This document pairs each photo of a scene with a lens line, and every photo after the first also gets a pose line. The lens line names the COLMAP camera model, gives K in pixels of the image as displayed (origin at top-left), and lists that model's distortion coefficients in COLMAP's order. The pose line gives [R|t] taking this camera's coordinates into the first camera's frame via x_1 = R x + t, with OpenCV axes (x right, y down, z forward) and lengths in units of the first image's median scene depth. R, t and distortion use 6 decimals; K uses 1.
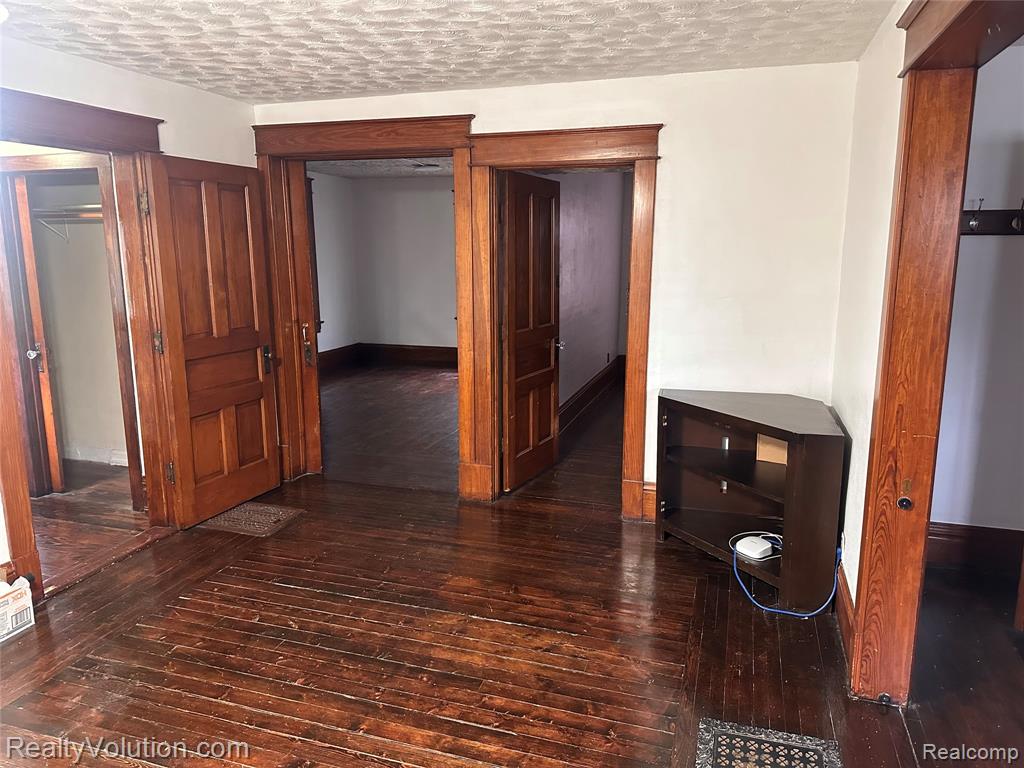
lens RADIAL K [[722.5, 0, 512.7], [0, 722.5, 382.7], [0, 0, 1]] dist [0.003567, -0.025987]
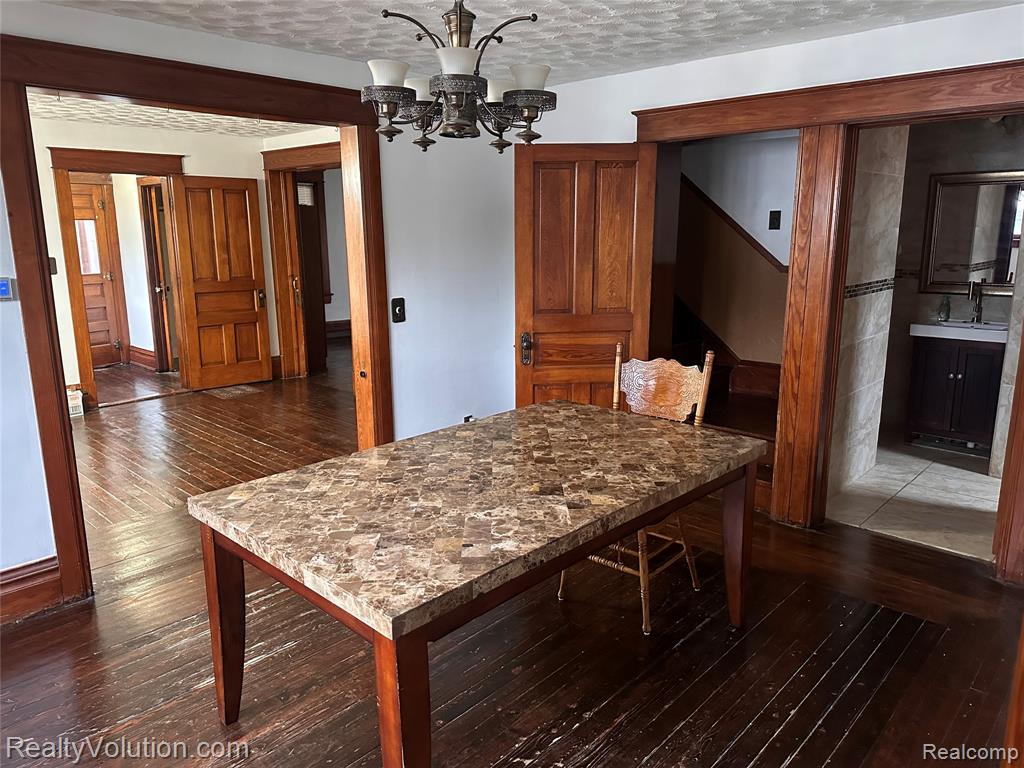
lens RADIAL K [[722.5, 0, 509.2], [0, 722.5, 382.4], [0, 0, 1]] dist [0.003567, -0.025987]
pose [[0.903207, 0.087304, -0.420231, 0.910499], [-0.078937, 0.996182, 0.037299, 0.054743], [0.421883, -0.000517, 0.906650, -0.239363]]
